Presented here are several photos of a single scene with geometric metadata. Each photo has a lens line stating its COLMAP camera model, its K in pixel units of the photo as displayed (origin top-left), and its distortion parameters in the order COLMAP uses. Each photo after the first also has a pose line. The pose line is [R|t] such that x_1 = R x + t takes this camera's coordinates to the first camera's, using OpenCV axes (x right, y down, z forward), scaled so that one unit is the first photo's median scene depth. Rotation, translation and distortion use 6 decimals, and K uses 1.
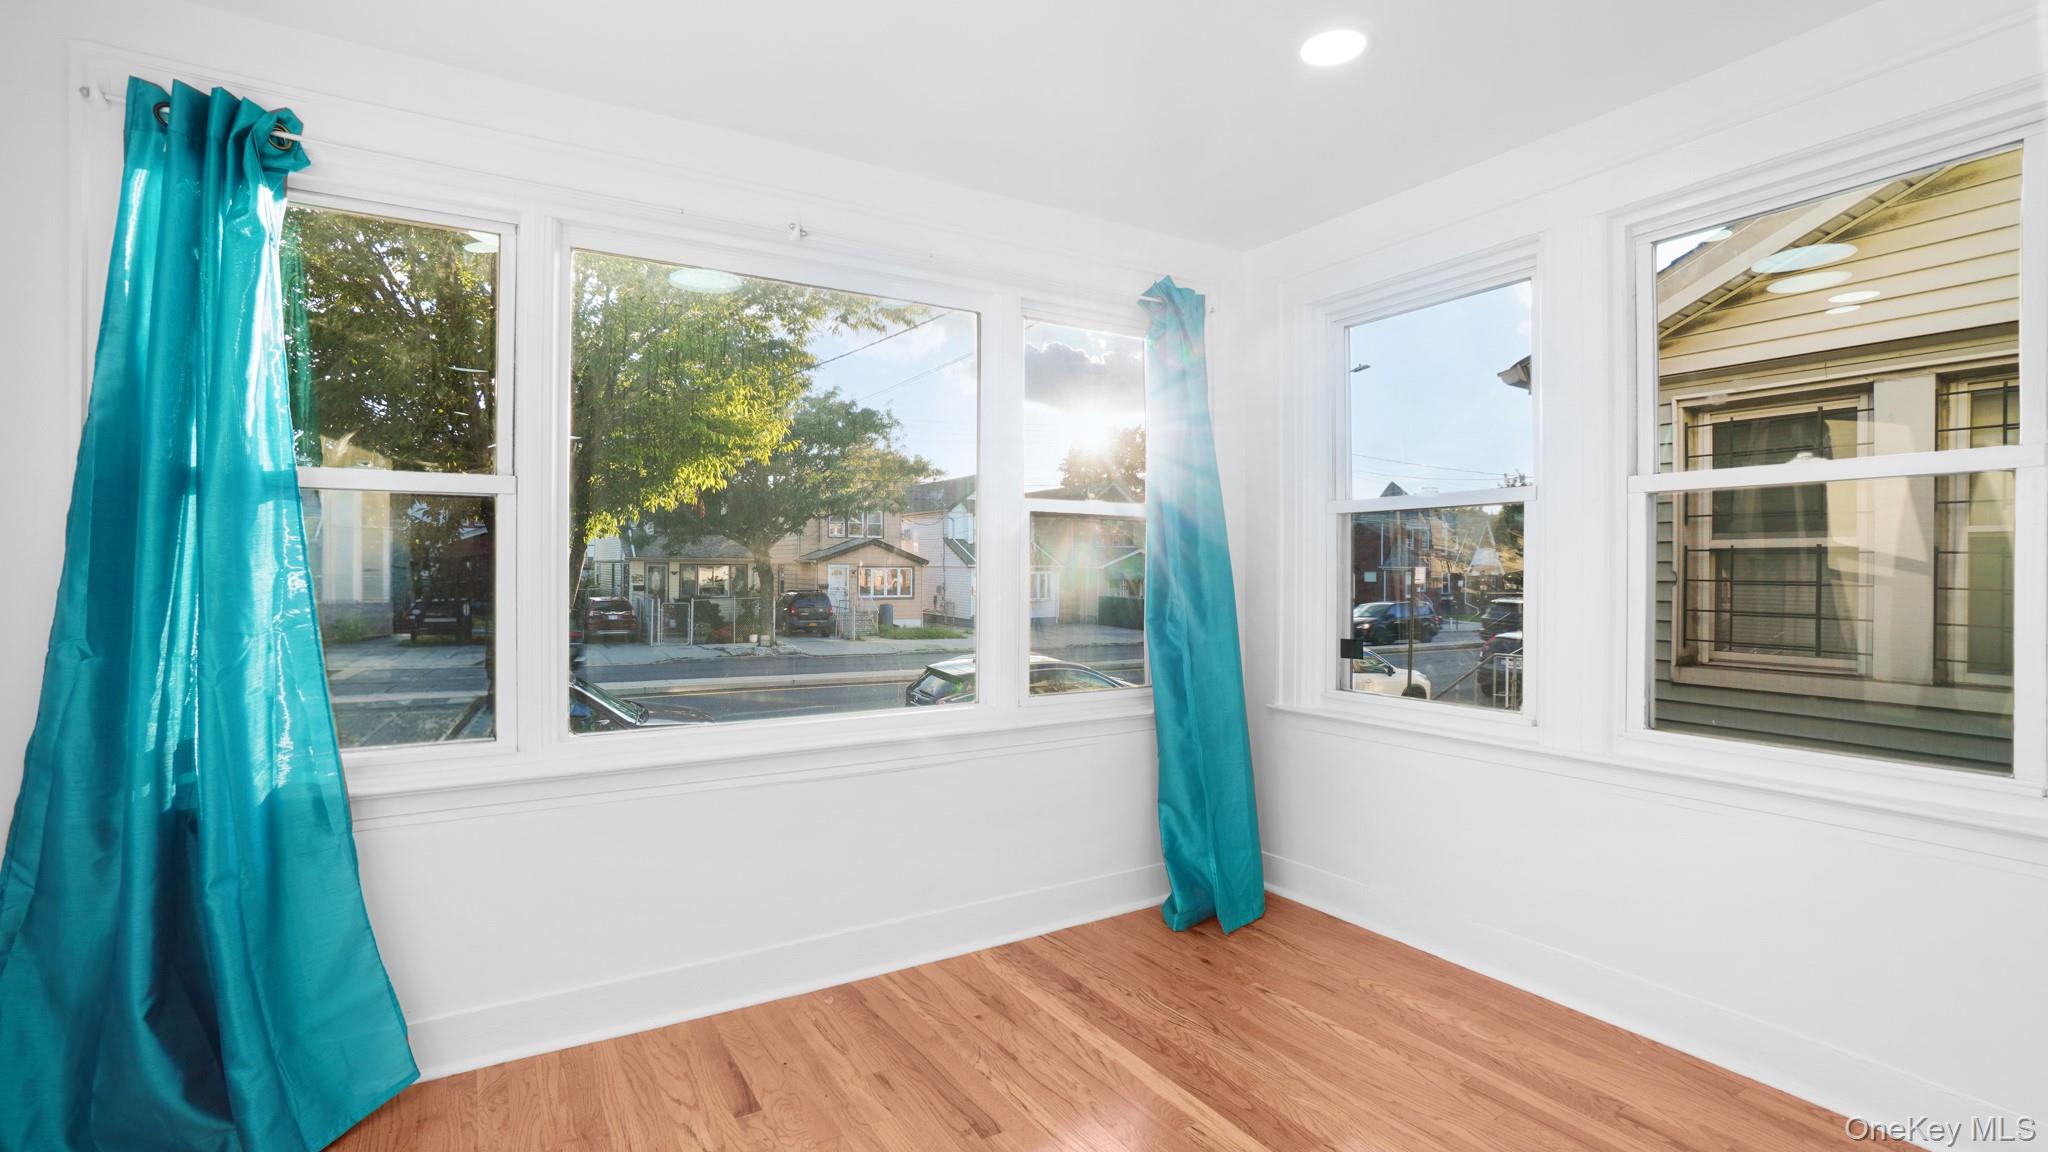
lens RADIAL K [[909.9, 0, 1024.0], [0, 909.9, 576.0], [0, 0, 1]] dist [-0.056645, 0.021630]
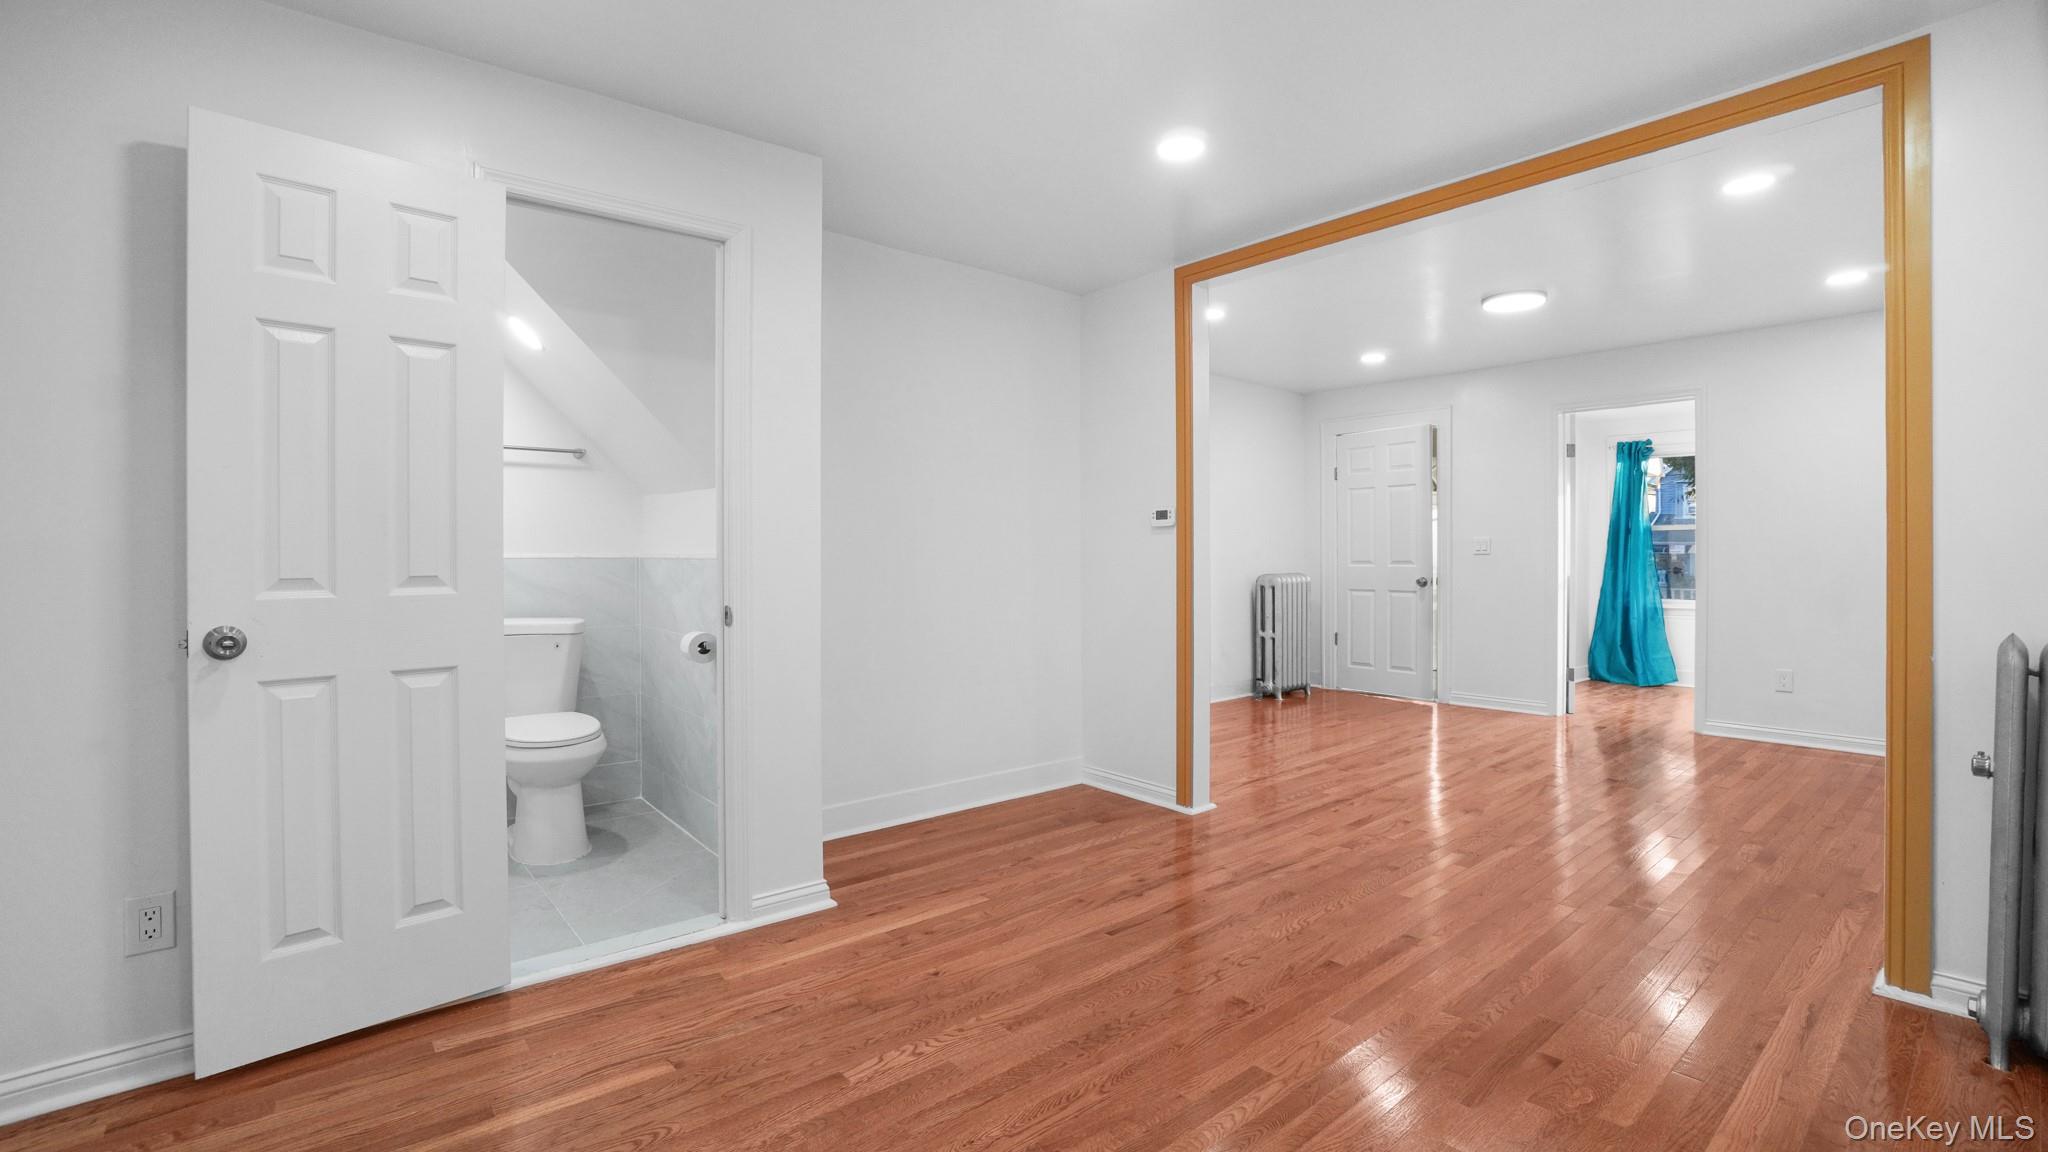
lens RADIAL K [[909.9, 0, 1024.0], [0, 909.9, 576.0], [0, 0, 1]] dist [-0.056645, 0.021630]
pose [[0.163149, 0.003639, -0.986595, 2.958352], [0.001713, 0.999991, 0.003971, 0.088892], [0.986600, -0.002338, 0.163141, -2.721306]]
